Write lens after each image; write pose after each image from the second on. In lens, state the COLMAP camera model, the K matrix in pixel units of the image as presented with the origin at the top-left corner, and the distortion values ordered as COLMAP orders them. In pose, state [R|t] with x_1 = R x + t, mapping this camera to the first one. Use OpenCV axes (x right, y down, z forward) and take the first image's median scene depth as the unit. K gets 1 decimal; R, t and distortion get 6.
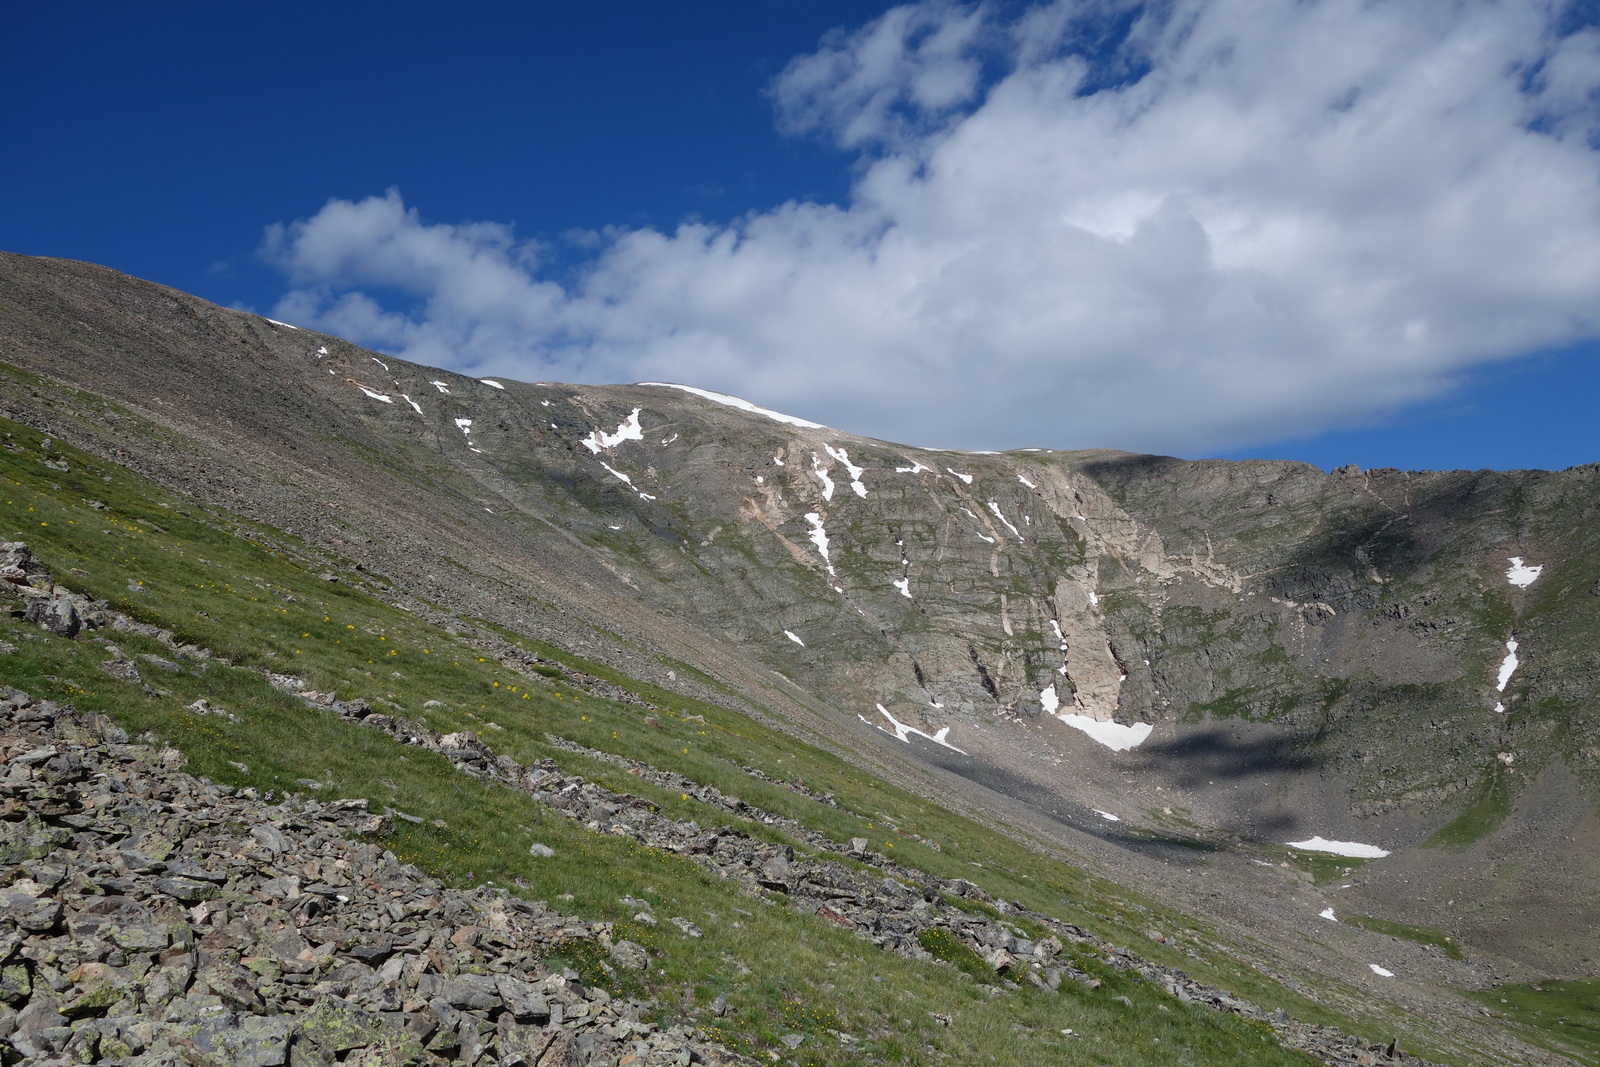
lens RADIAL K [[1290.5, 0, 800.0], [0, 1290.5, 533.5], [0, 0, 1]] dist [0.000872, 0.008126]
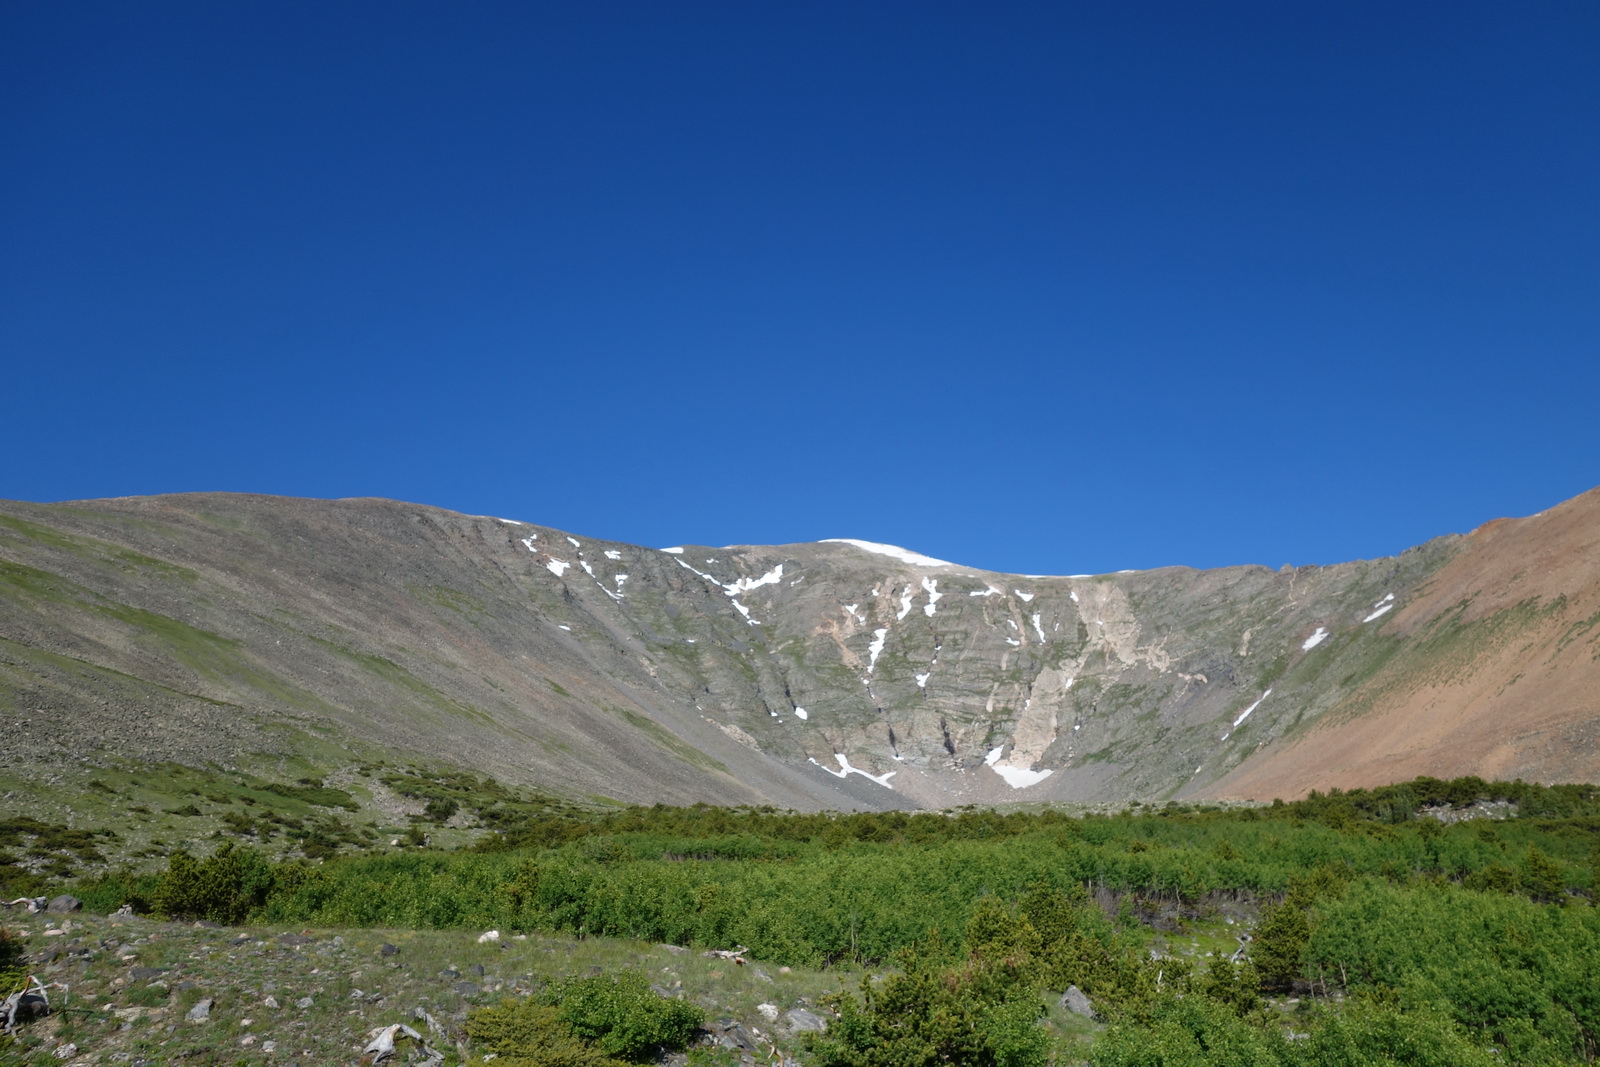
lens RADIAL K [[1290.5, 0, 800.0], [0, 1290.5, 533.5], [0, 0, 1]] dist [0.000872, 0.008126]
pose [[0.933574, -0.076769, -0.350066, 0.422594], [0.033528, 0.991213, -0.127956, 0.056253], [0.356813, 0.107719, 0.927945, -0.283986]]
